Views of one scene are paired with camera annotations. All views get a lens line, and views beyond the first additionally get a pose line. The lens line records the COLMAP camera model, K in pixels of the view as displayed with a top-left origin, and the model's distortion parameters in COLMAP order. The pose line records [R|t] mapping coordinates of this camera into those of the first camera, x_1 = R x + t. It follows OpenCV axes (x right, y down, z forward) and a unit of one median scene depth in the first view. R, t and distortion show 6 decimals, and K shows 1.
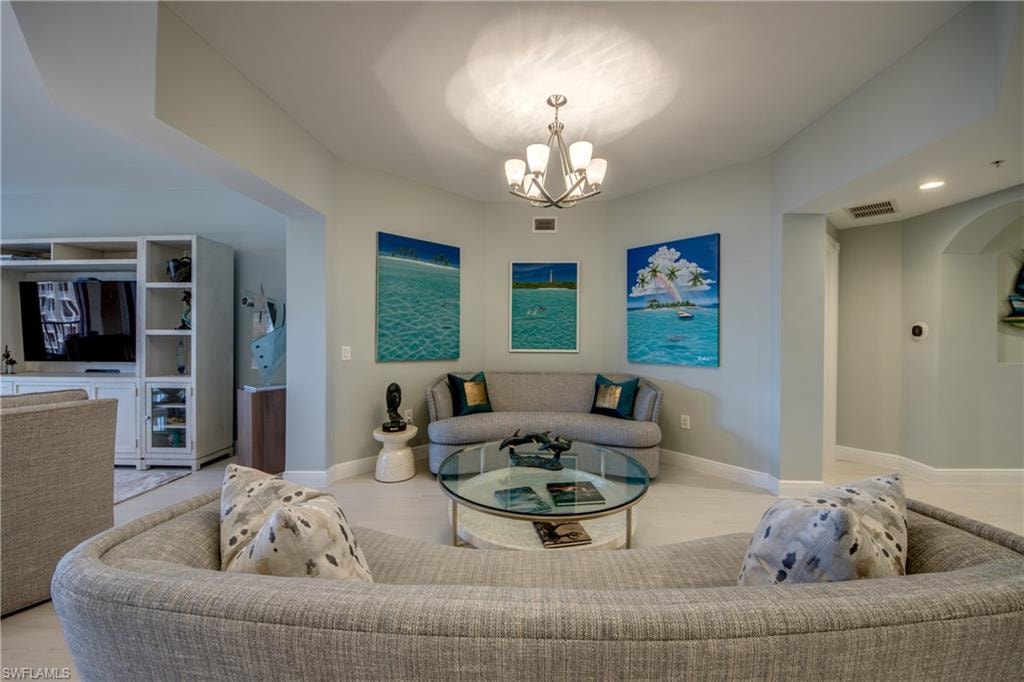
lens RADIAL K [[396.5, 0, 509.9], [0, 396.5, 319.1], [0, 0, 1]] dist [0.048030, -0.028048]
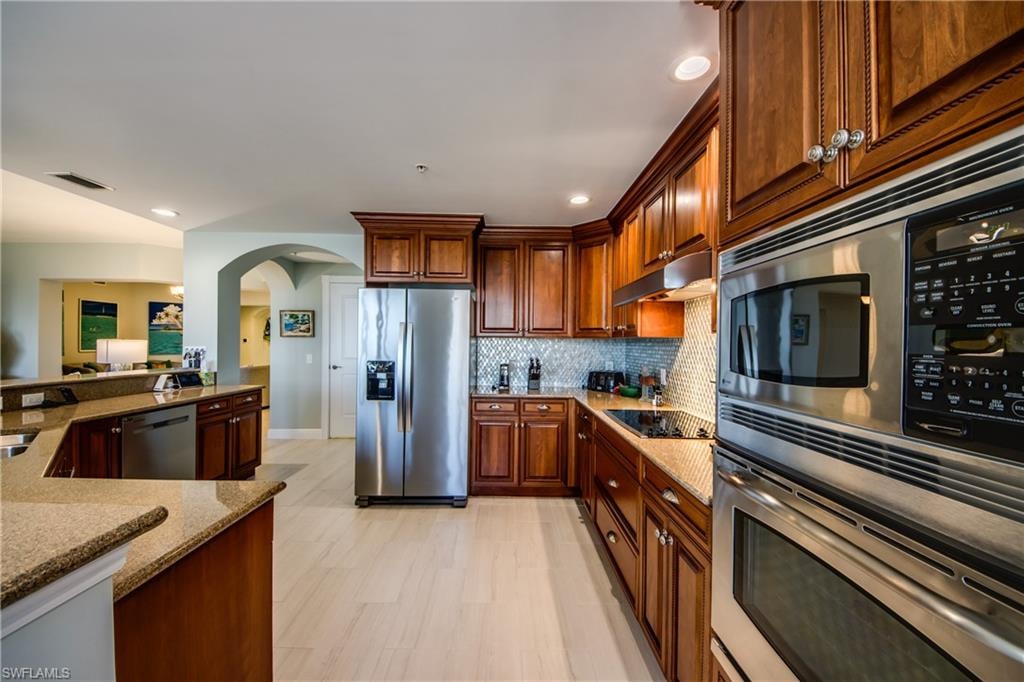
lens RADIAL K [[391.4, 0, 512.0], [0, 391.4, 341.0], [0, 0, 1]] dist [0.055587, -0.026599]
pose [[-0.052739, 0.000259, 0.998608, -2.108931], [-0.044896, 0.998988, -0.002630, -0.048641], [-0.997599, -0.044972, -0.052674, -0.903585]]
